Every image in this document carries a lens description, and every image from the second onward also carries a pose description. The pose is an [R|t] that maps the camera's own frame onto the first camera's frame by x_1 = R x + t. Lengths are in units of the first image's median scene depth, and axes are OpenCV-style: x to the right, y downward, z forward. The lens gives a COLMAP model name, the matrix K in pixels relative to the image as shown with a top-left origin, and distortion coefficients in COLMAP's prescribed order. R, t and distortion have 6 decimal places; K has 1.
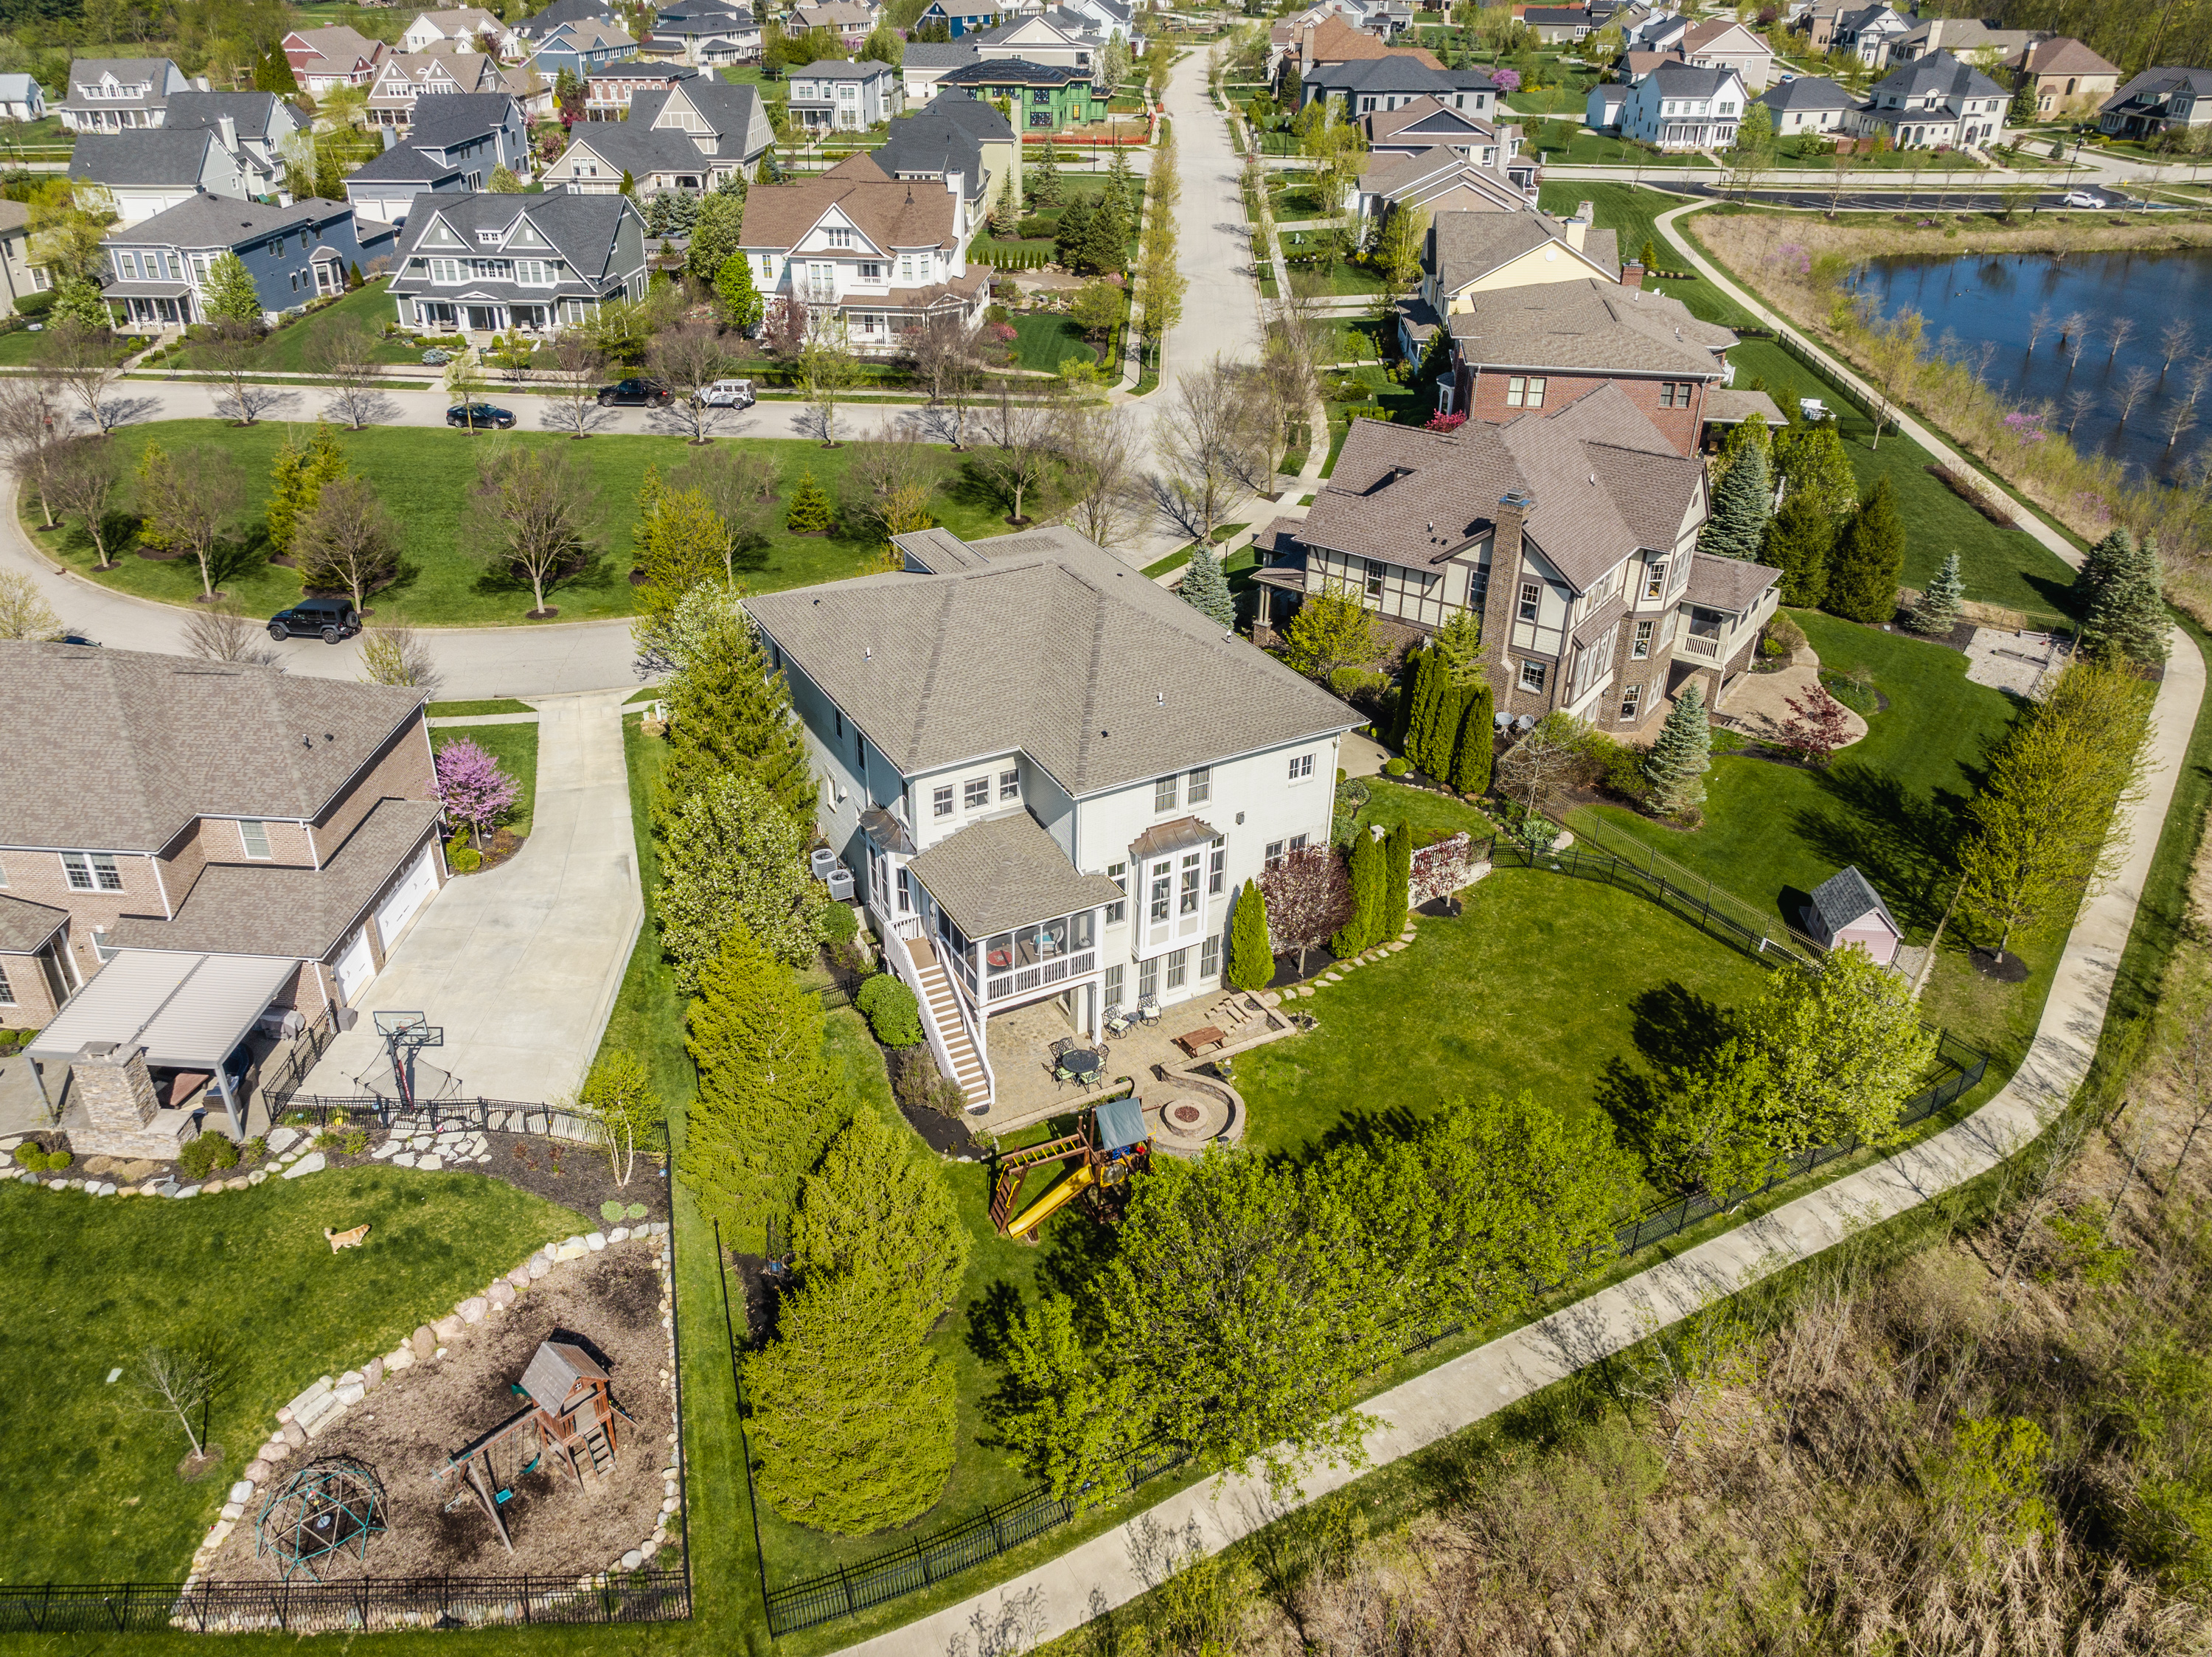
lens RADIAL K [[1652.9, 0, 1025.9], [0, 1652.9, 828.9], [0, 0, 1]] dist [-0.034133, 0.002562]
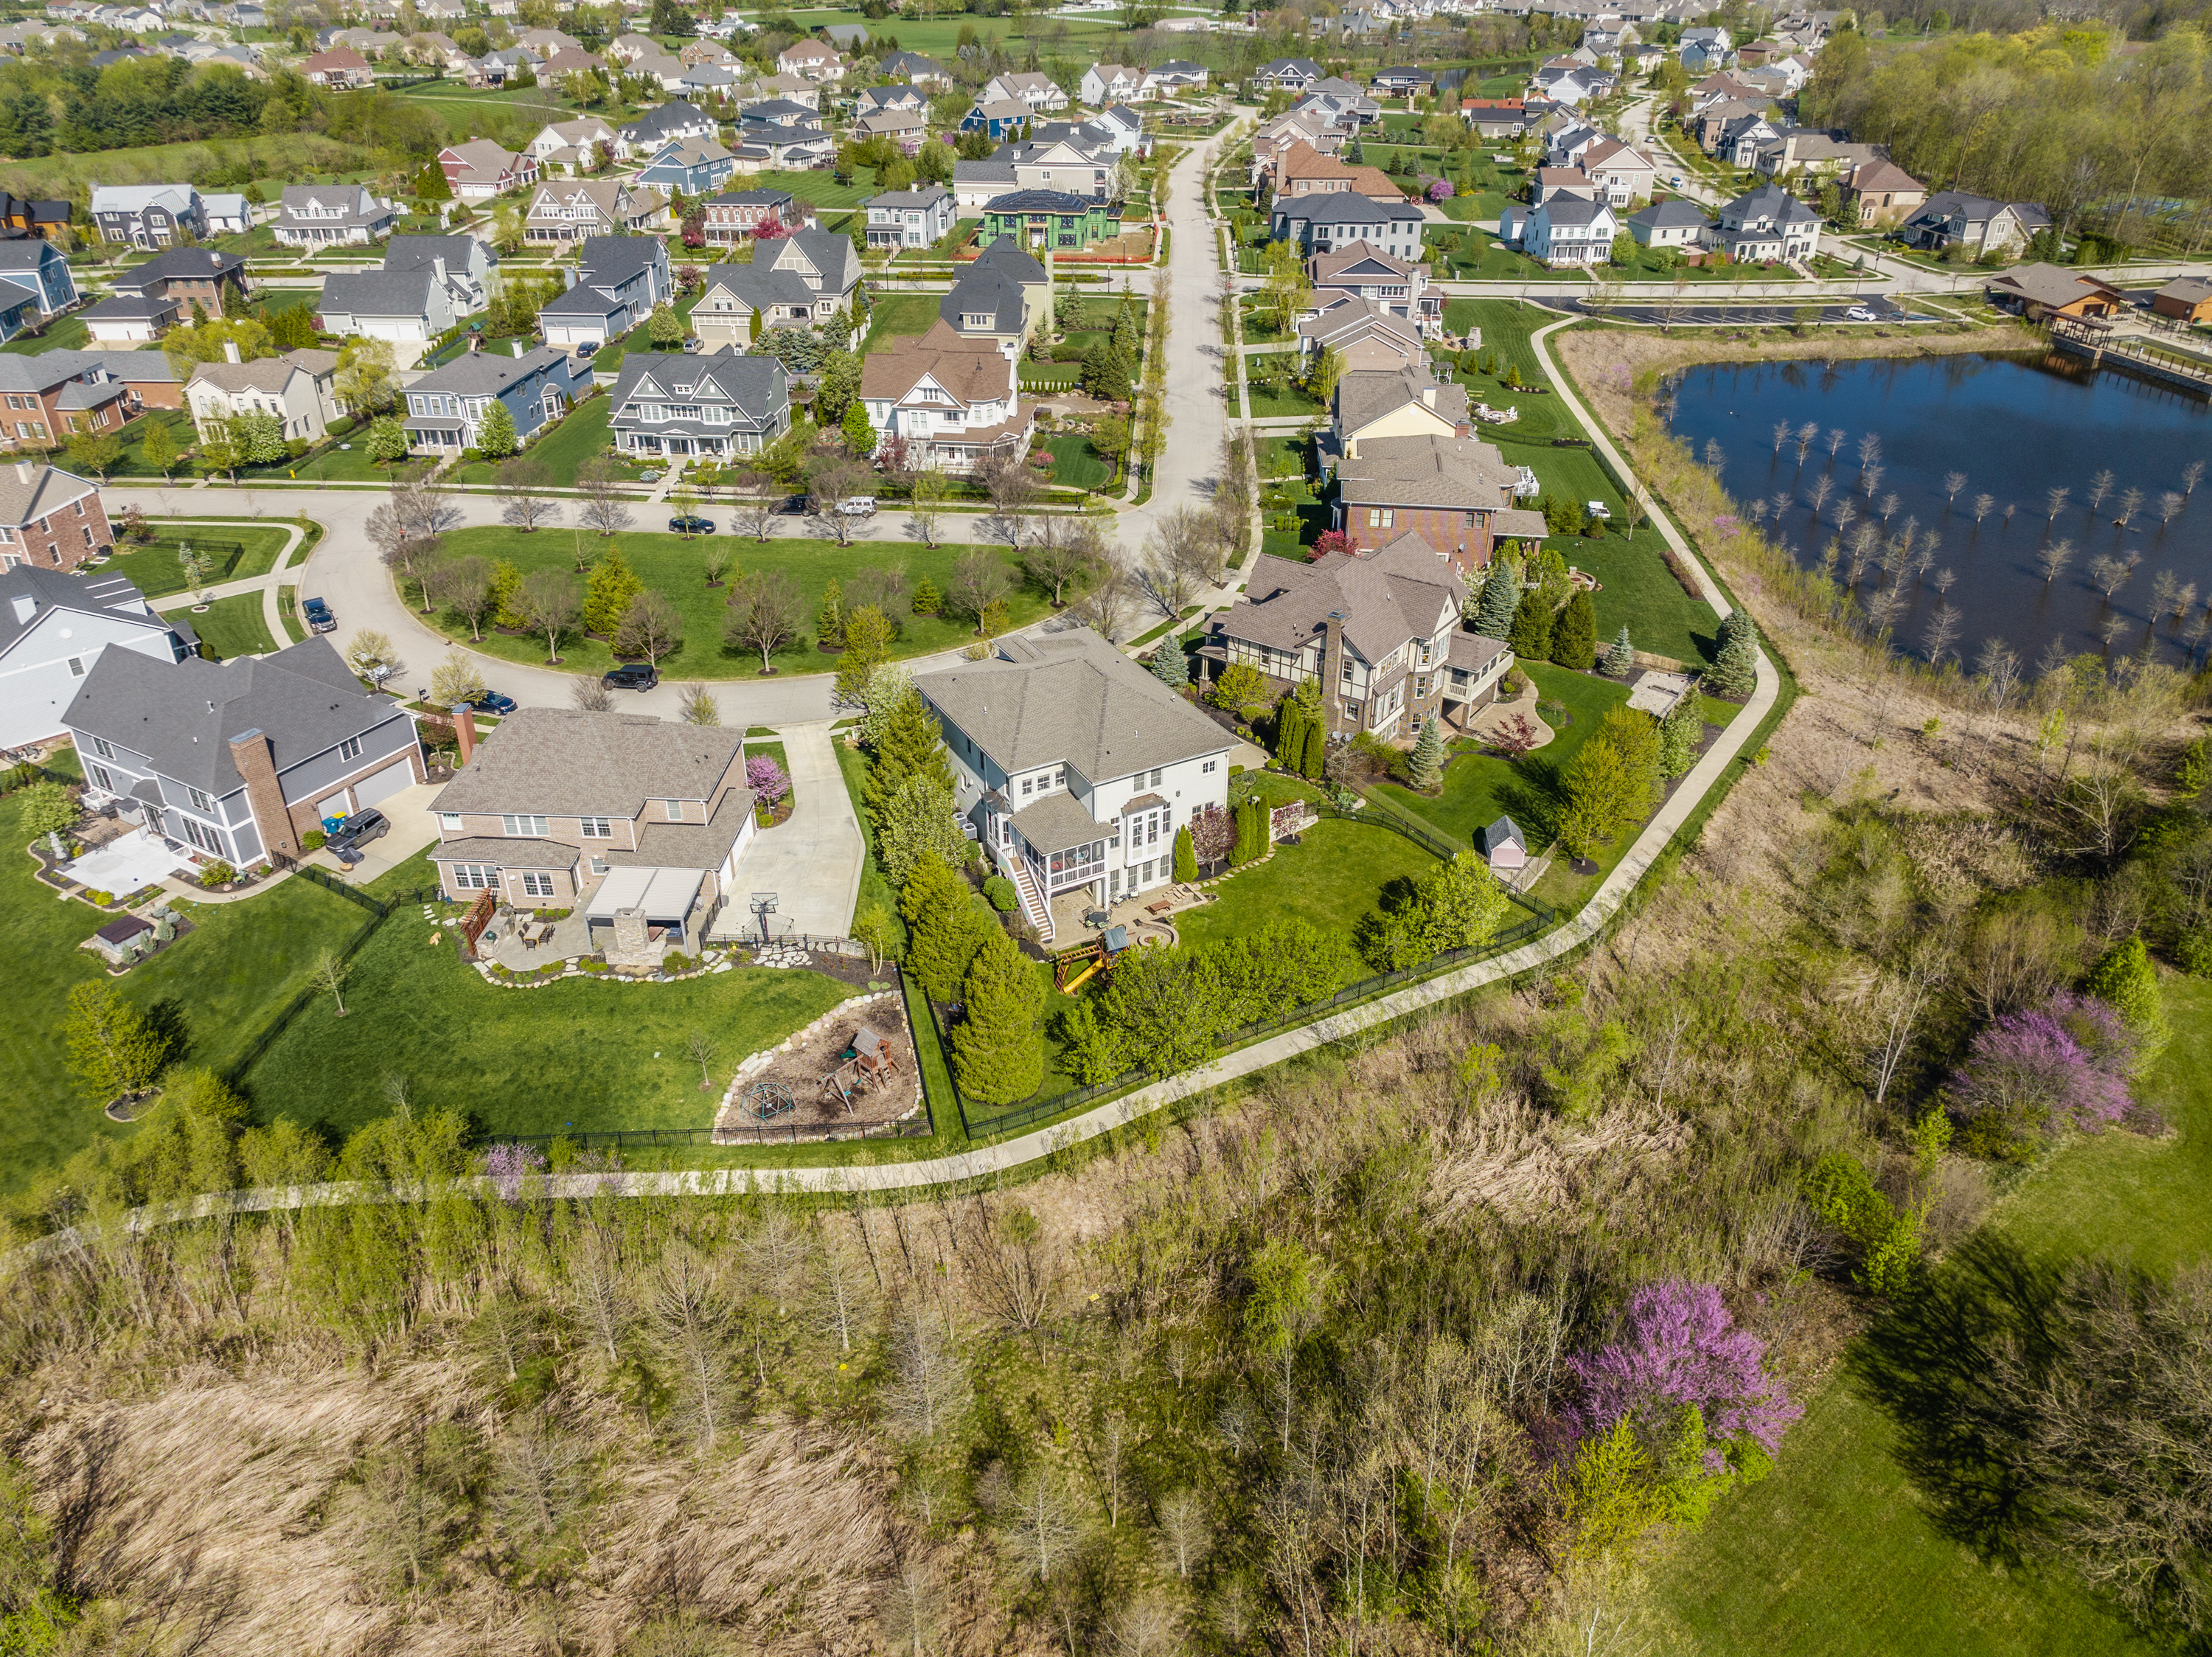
lens RADIAL K [[1534.1, 0, 1106.0], [0, 1534.1, 828.5], [0, 0, 1]] dist [-0.031136, -0.002260]
pose [[0.999438, -0.011600, 0.031447, -0.010588], [0.011006, 0.999759, 0.018994, -0.000641], [-0.031660, -0.018637, 0.999325, -0.644232]]
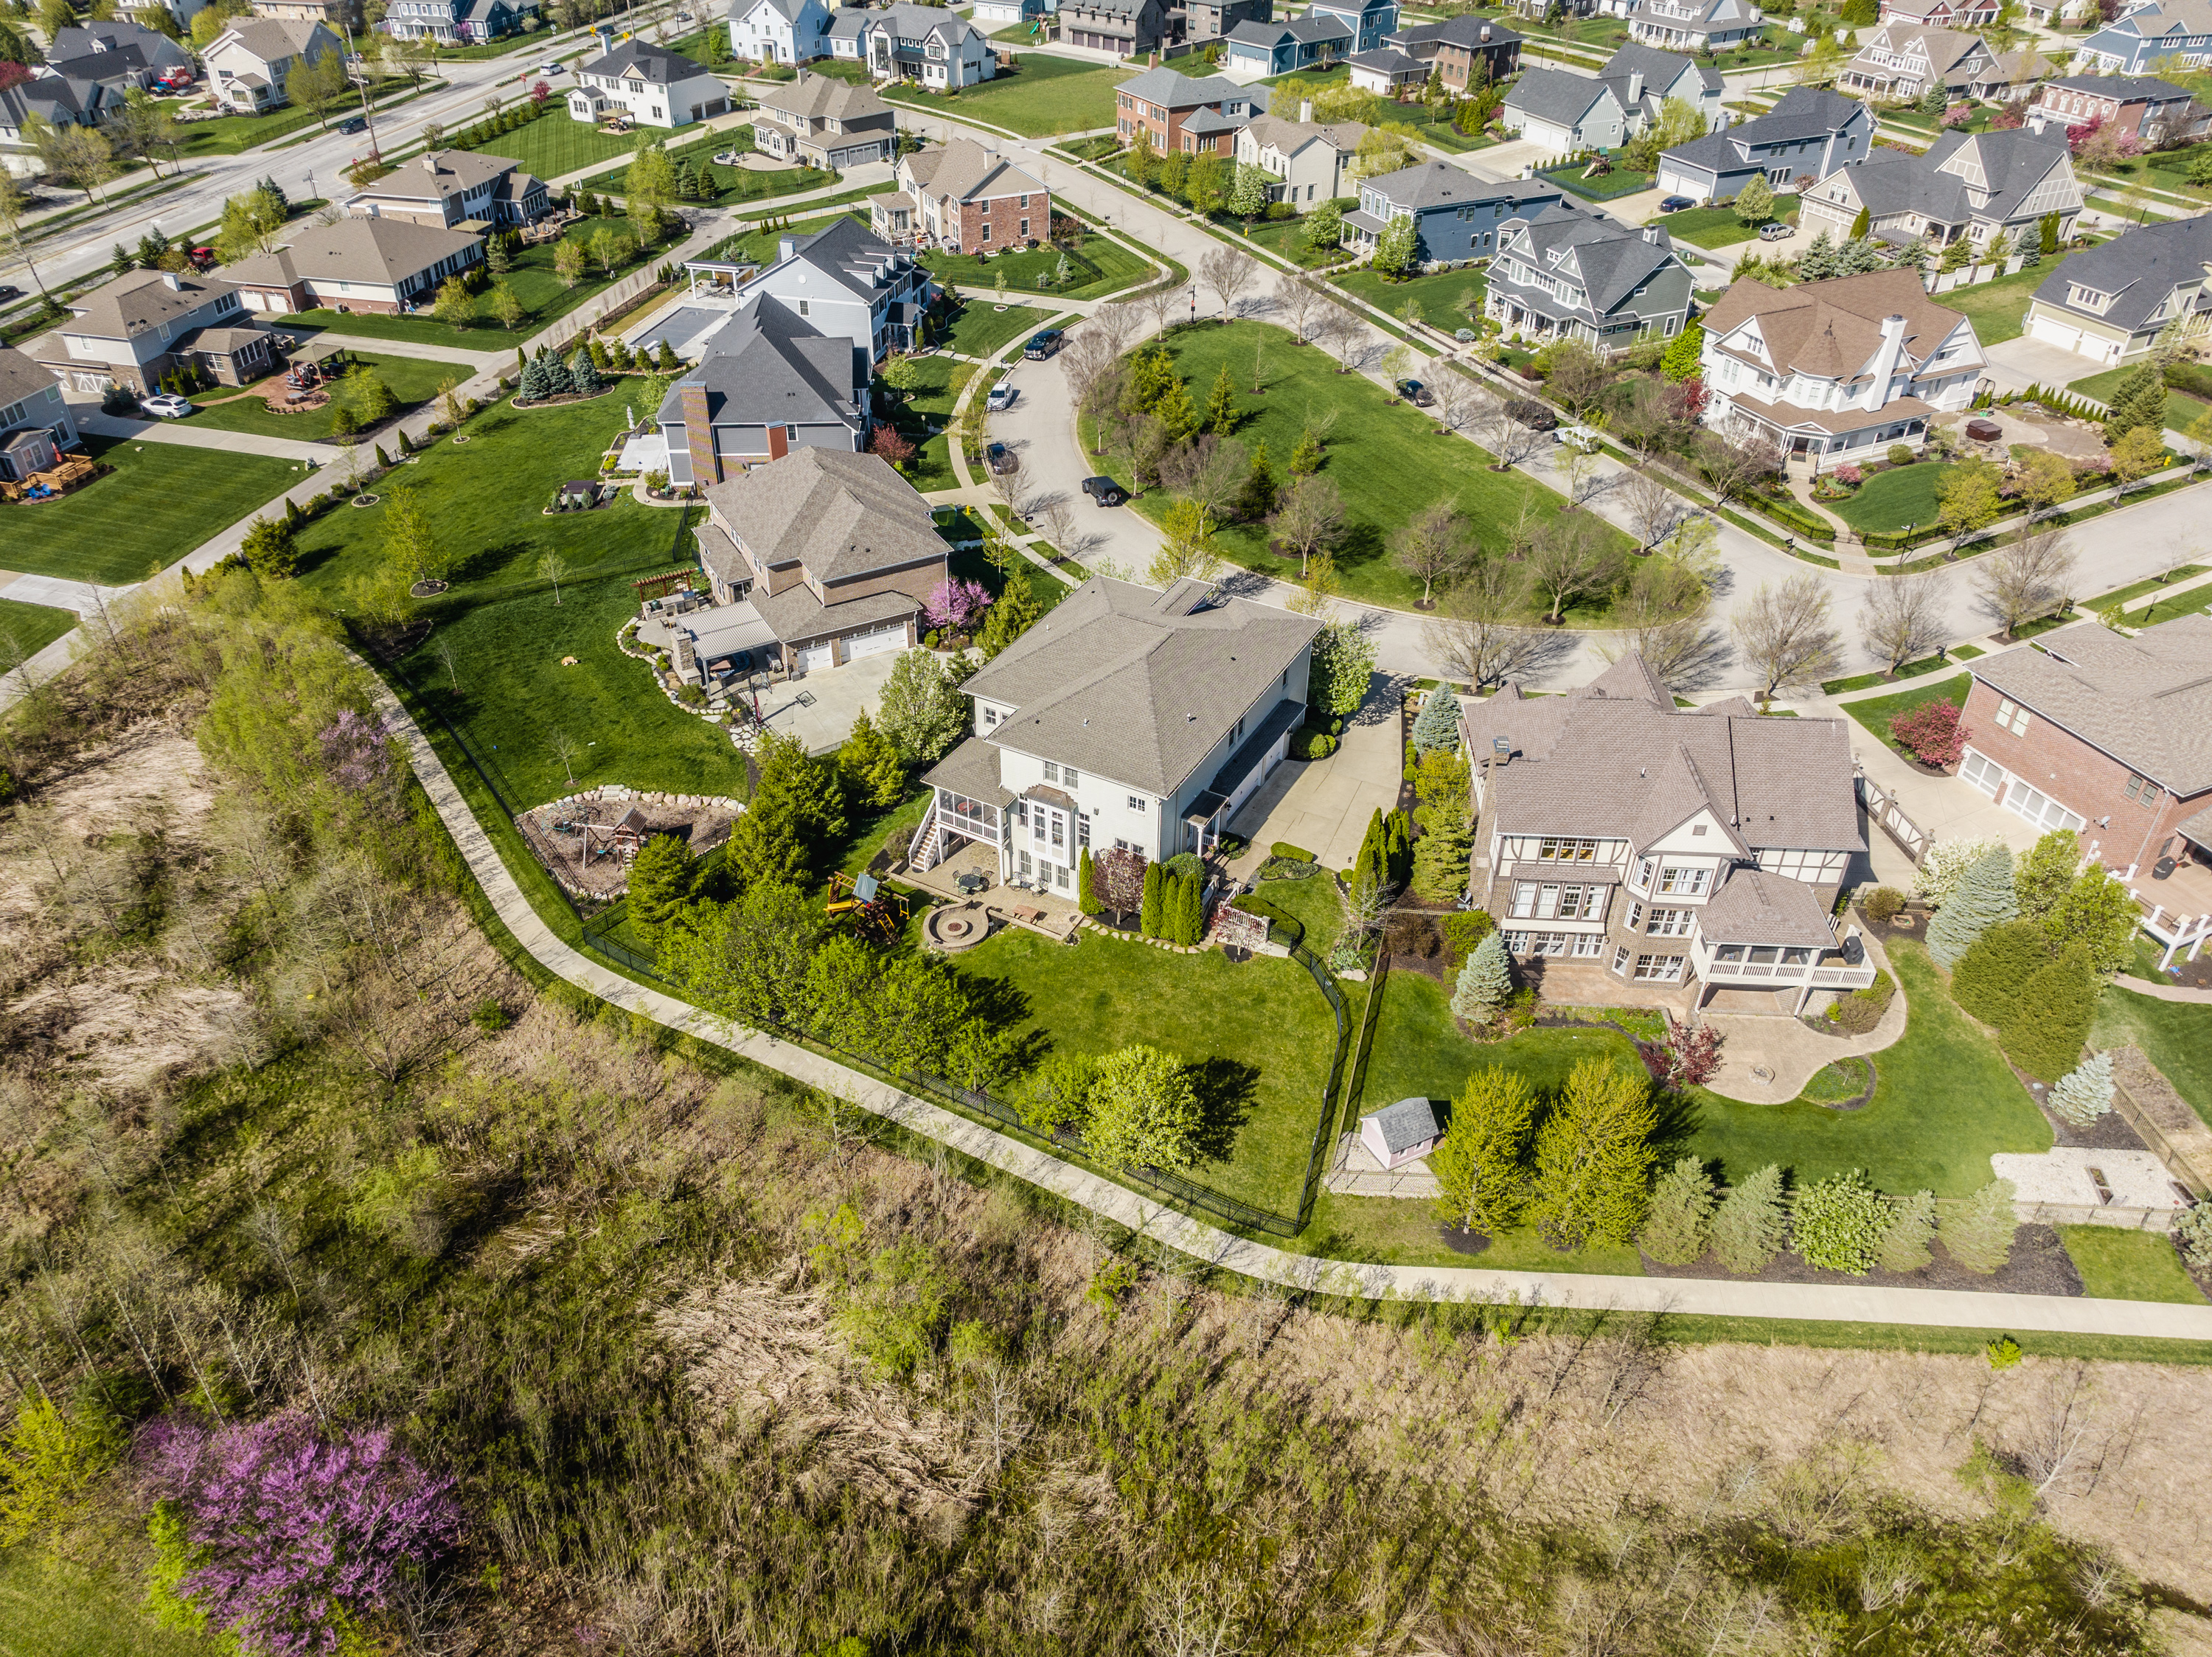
lens RADIAL K [[1591.1, 0, 1107.4], [0, 1591.1, 798.5], [0, 0, 1]] dist [-0.032679, 0.002062]
pose [[0.561933, 0.490629, -0.665969, 0.924282], [-0.424471, 0.862053, 0.276927, -0.359535], [0.709969, 0.127070, 0.692674, -0.063917]]
